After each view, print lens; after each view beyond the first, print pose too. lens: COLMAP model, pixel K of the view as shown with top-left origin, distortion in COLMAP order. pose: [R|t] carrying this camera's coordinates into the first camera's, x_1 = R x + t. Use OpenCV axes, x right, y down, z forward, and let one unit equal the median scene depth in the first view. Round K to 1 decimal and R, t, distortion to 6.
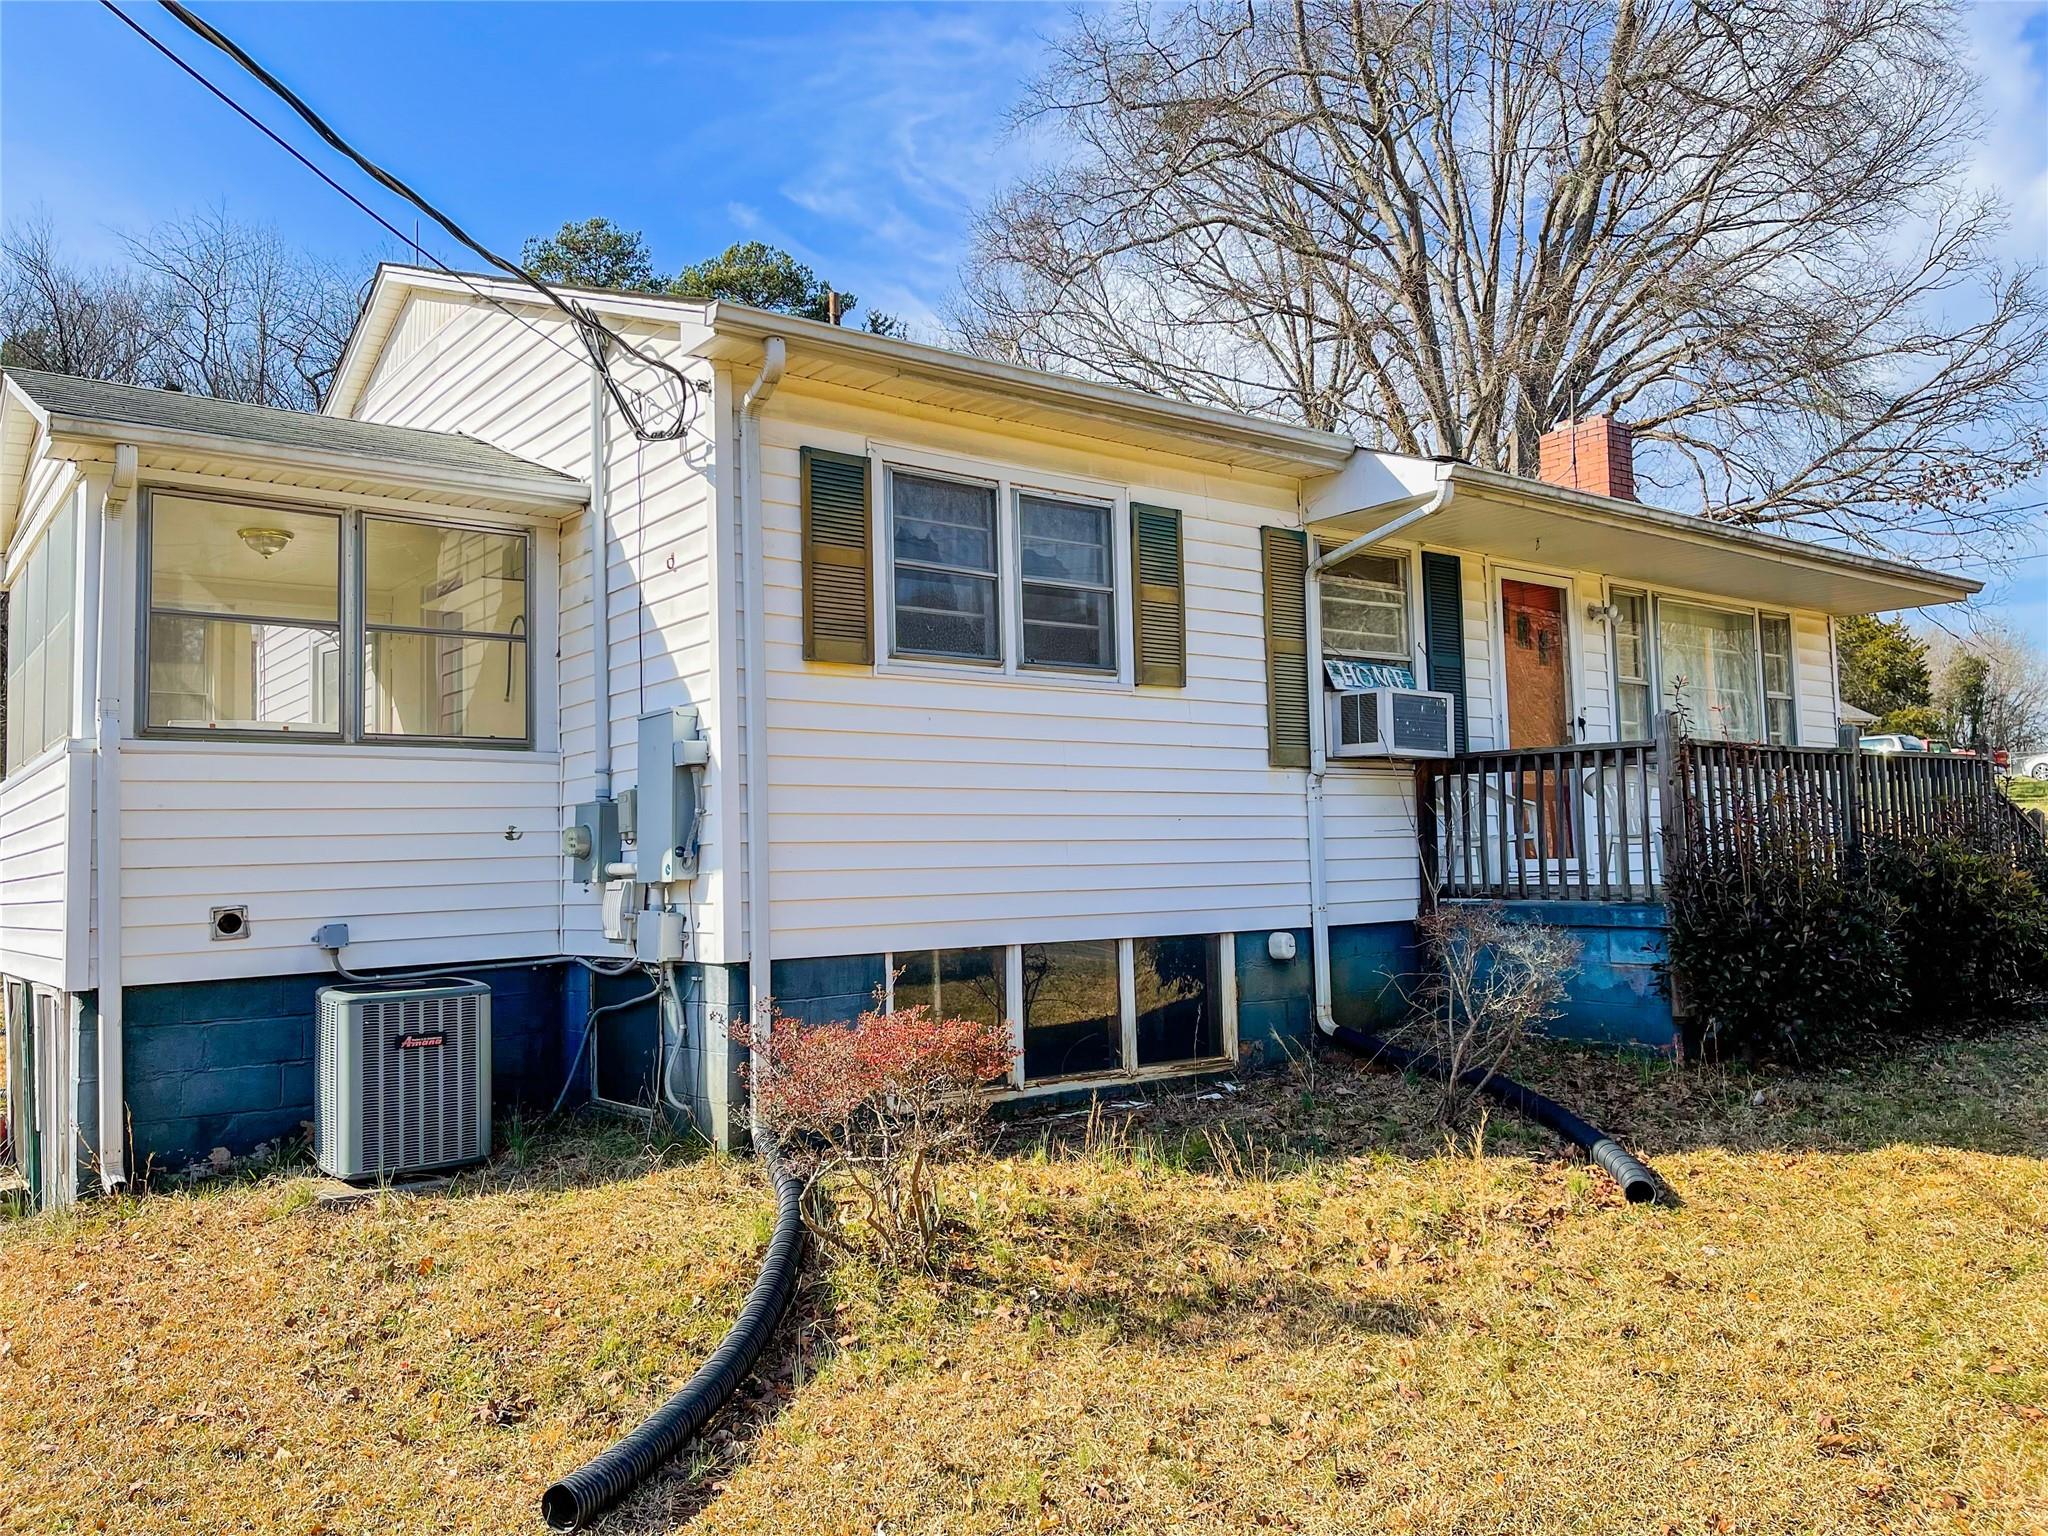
lens RADIAL K [[1563.4, 0, 1024.0], [0, 1563.4, 768.0], [0, 0, 1]] dist [-0.026559, -0.001717]
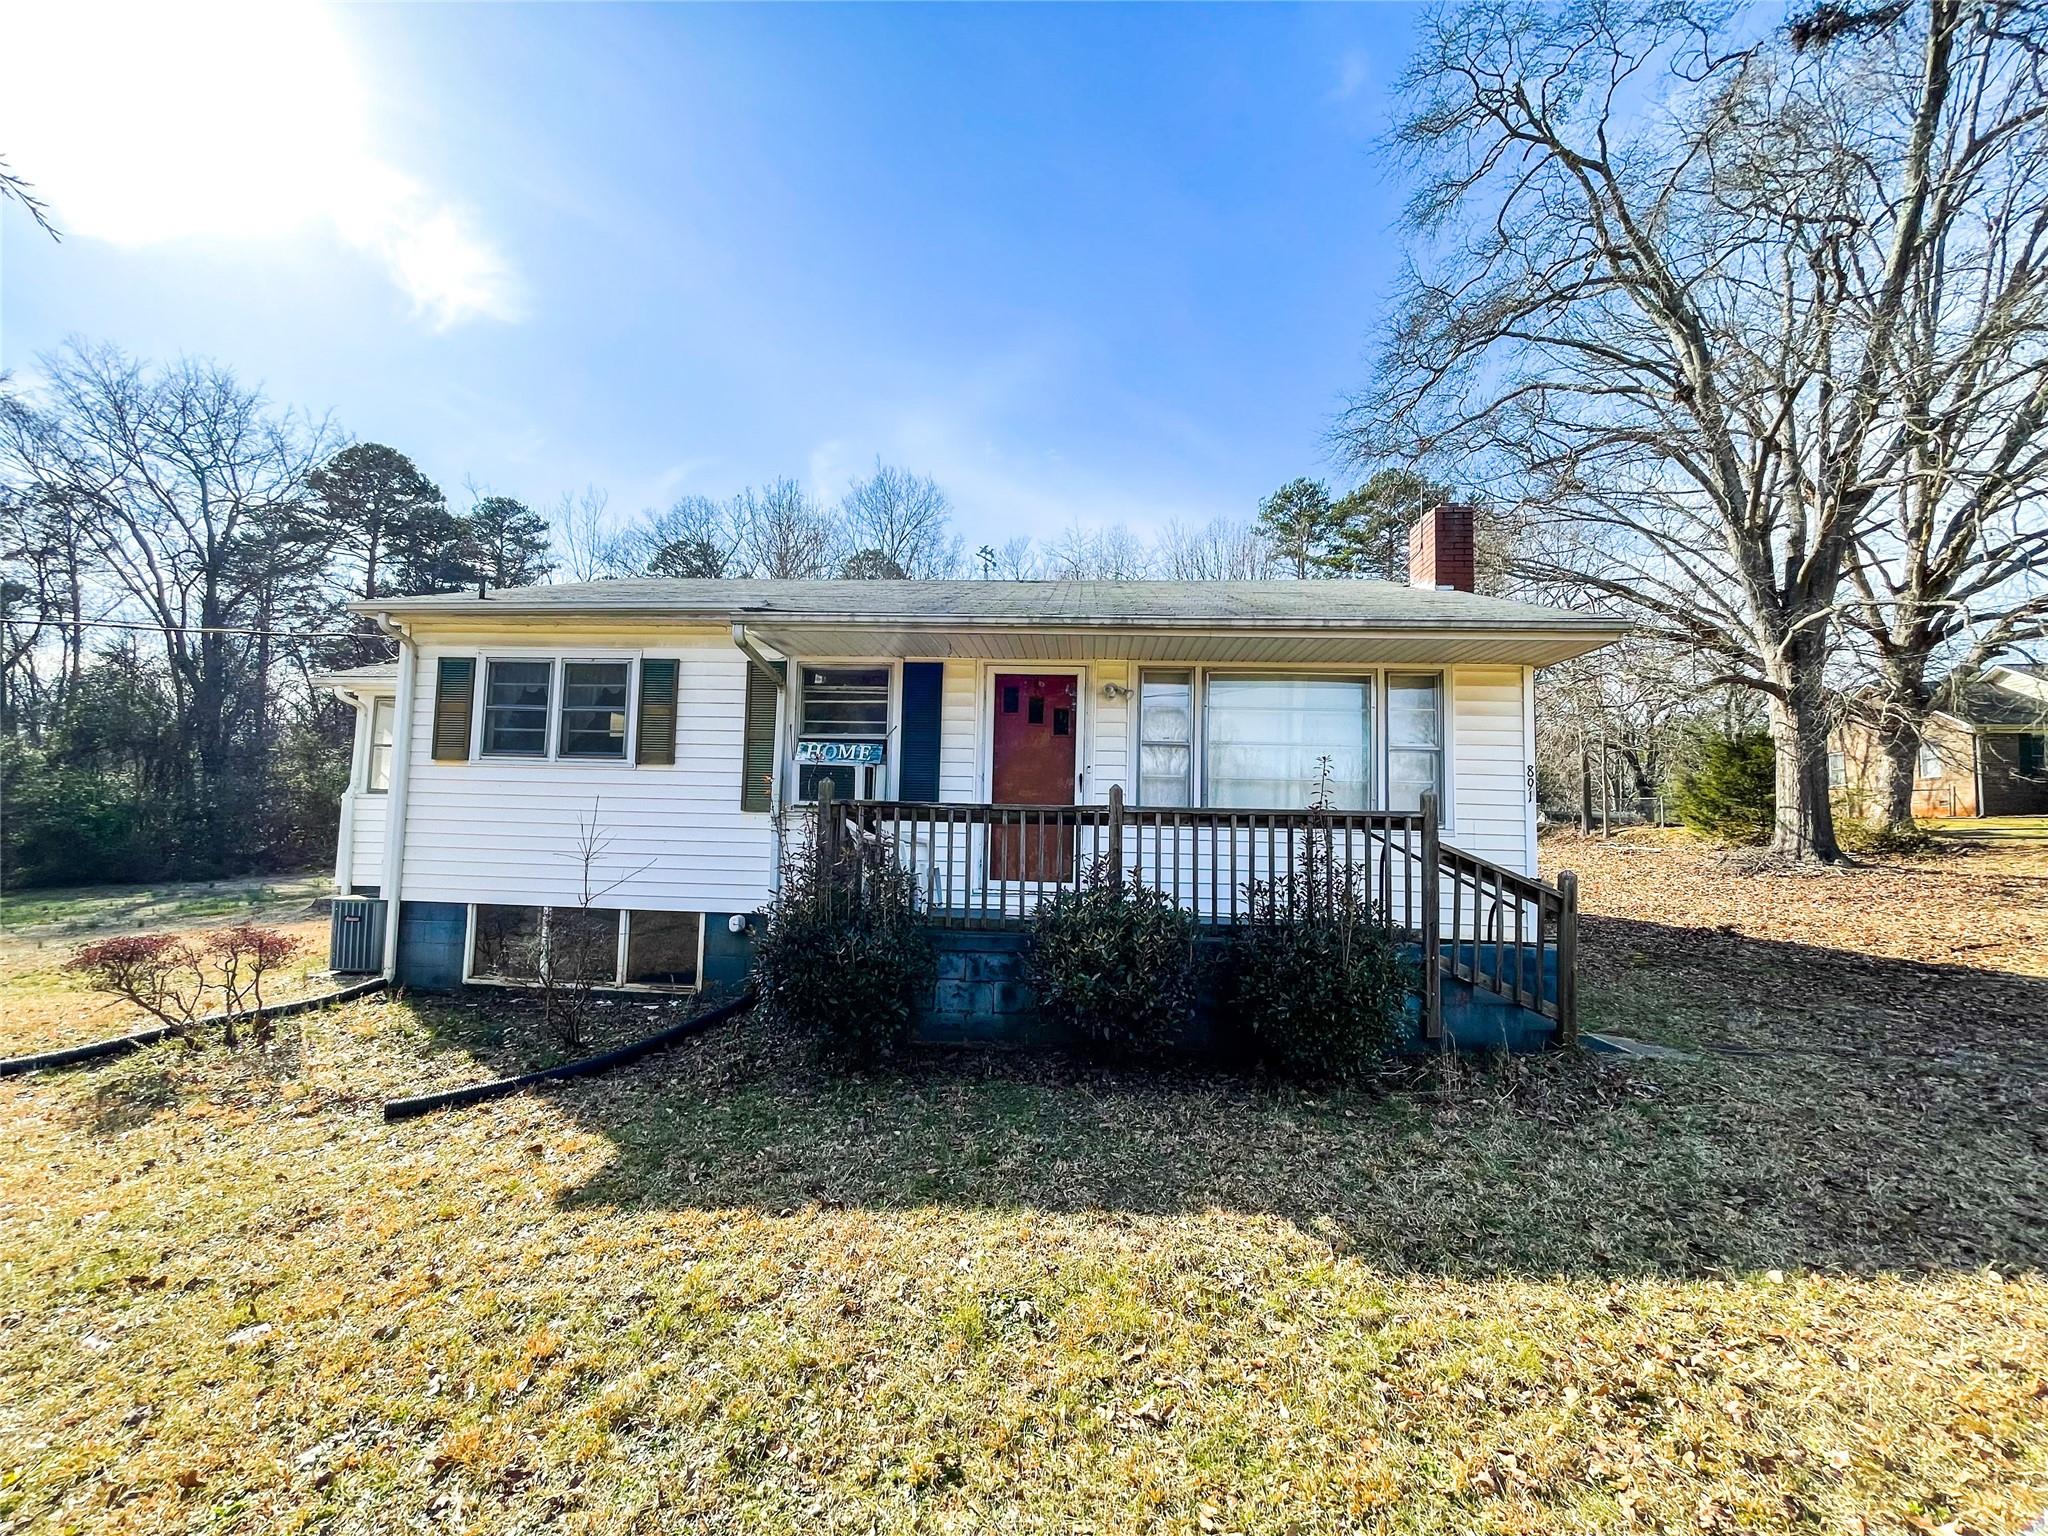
lens RADIAL K [[801.0, 0, 1023.6], [0, 801.0, 760.1], [0, 0, 1]] dist [-0.000680, -0.000069]
pose [[0.742798, -0.008219, -0.669465, 0.984822], [-0.000375, 0.999919, -0.012693, -0.045732], [0.669516, 0.009680, 0.742735, 0.616832]]
